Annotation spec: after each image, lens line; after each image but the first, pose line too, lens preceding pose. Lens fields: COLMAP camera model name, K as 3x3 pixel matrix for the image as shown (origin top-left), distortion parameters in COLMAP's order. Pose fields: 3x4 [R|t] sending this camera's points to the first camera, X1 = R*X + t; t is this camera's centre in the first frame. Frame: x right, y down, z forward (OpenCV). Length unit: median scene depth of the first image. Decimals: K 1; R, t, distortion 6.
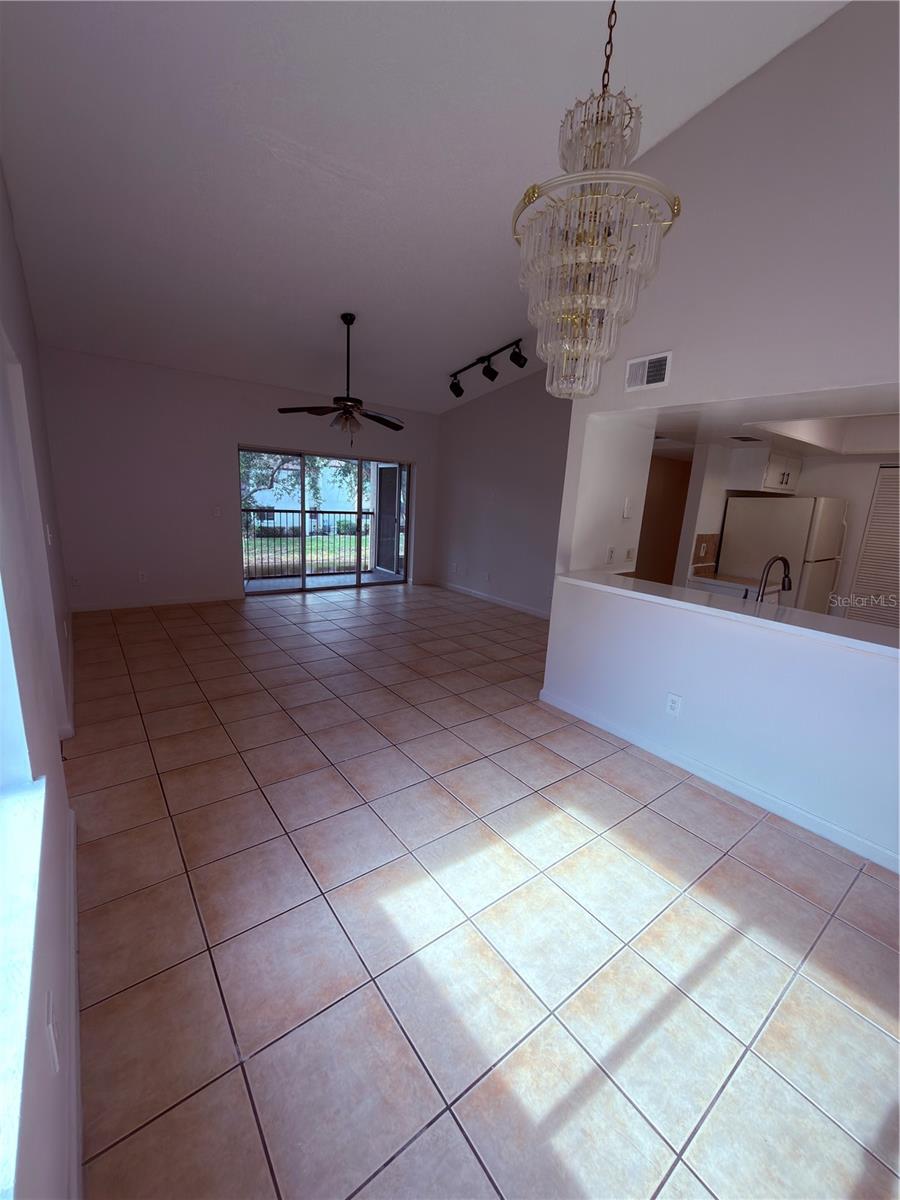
lens RADIAL K [[478.5, 0, 450.0], [0, 478.5, 600.0], [0, 0, 1]] dist [0.000268, -0.000025]
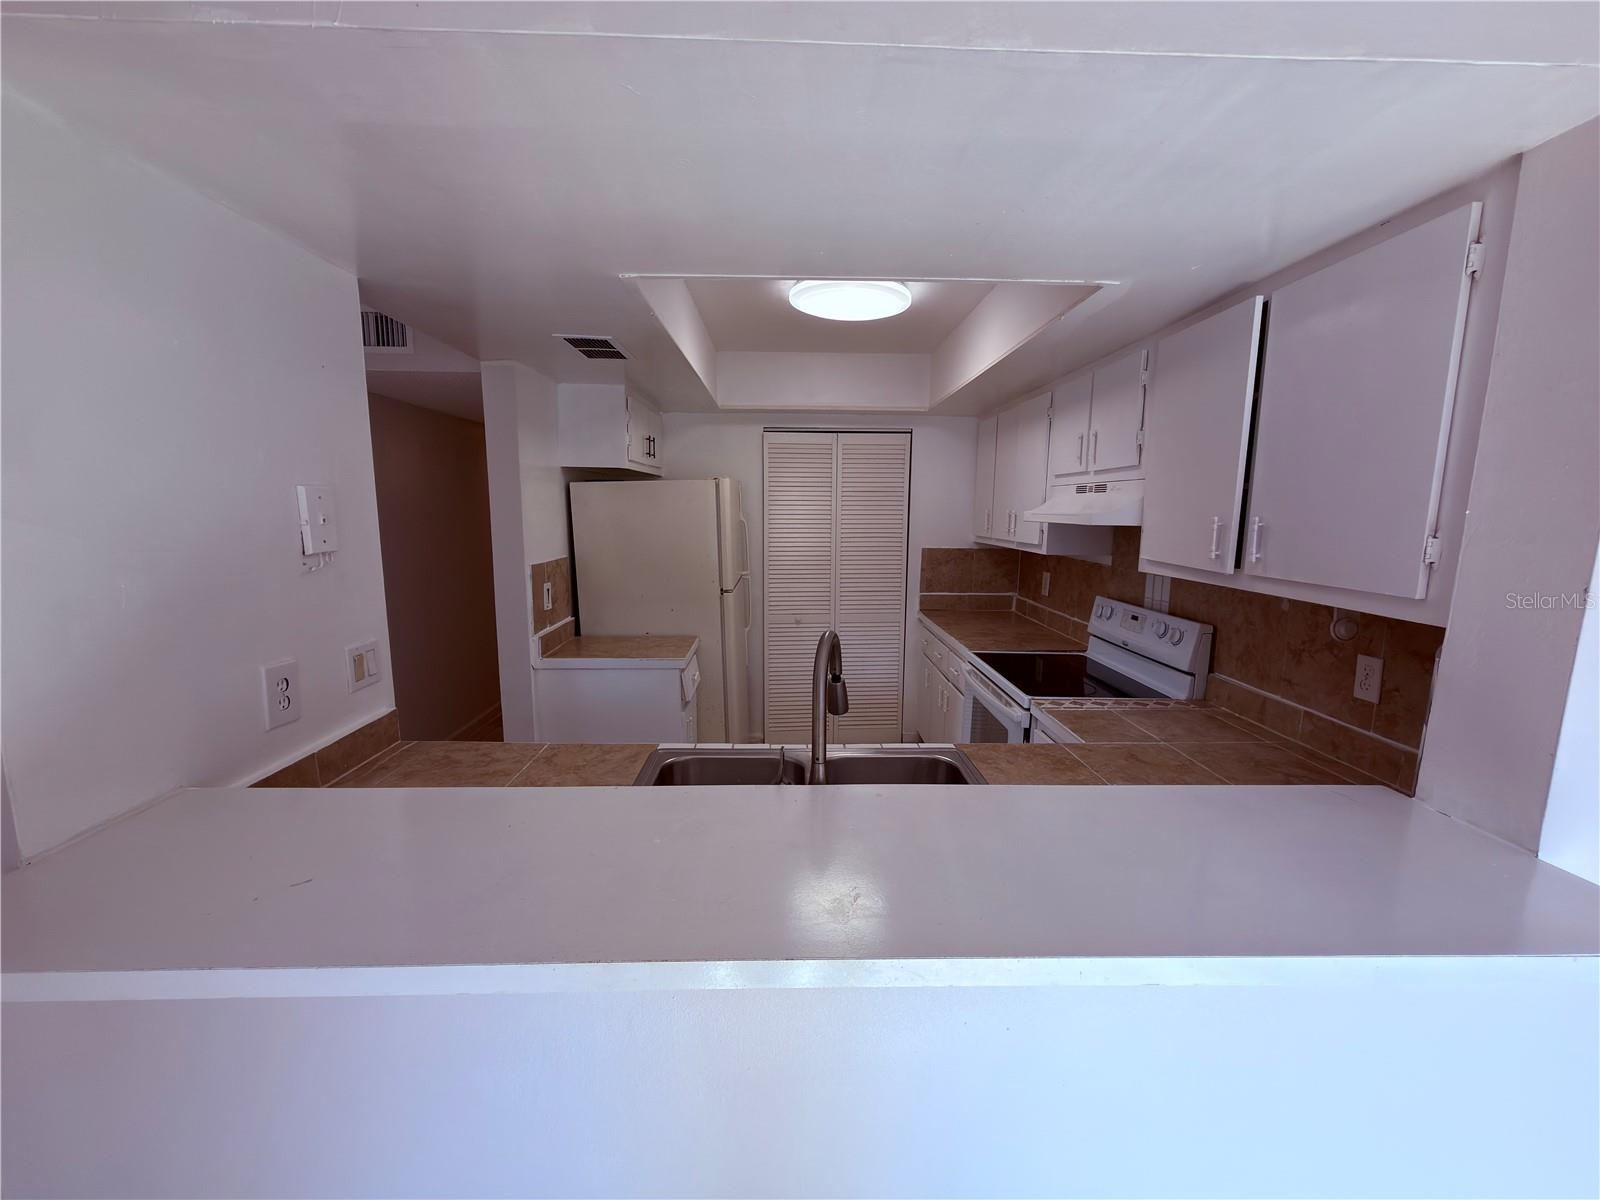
lens RADIAL K [[638.0, 0, 800.0], [0, 638.0, 600.0], [0, 0, 1]] dist [0.000268, -0.000025]
pose [[0.587816, -0.170677, 0.790785, 0.187779], [0.207628, 0.976578, 0.056441, -0.085923], [-0.781897, 0.131012, 0.609486, 0.440967]]
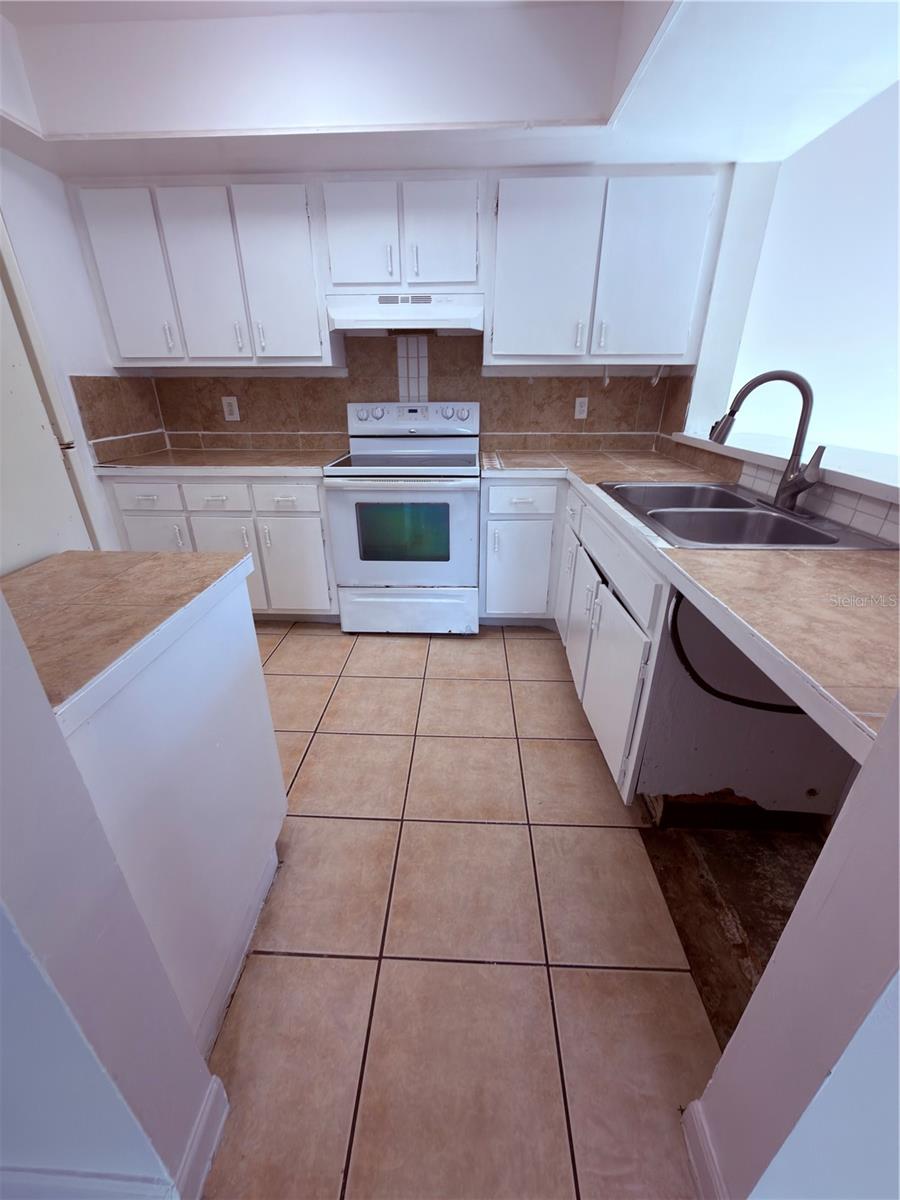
lens RADIAL K [[478.5, 0, 450.0], [0, 478.5, 600.0], [0, 0, 1]] dist [0.000268, -0.000025]
pose [[-0.766197, -0.320153, 0.557175, 0.368067], [0.100644, 0.796571, 0.596109, -0.142443], [-0.634675, 0.512813, -0.578109, 1.012365]]
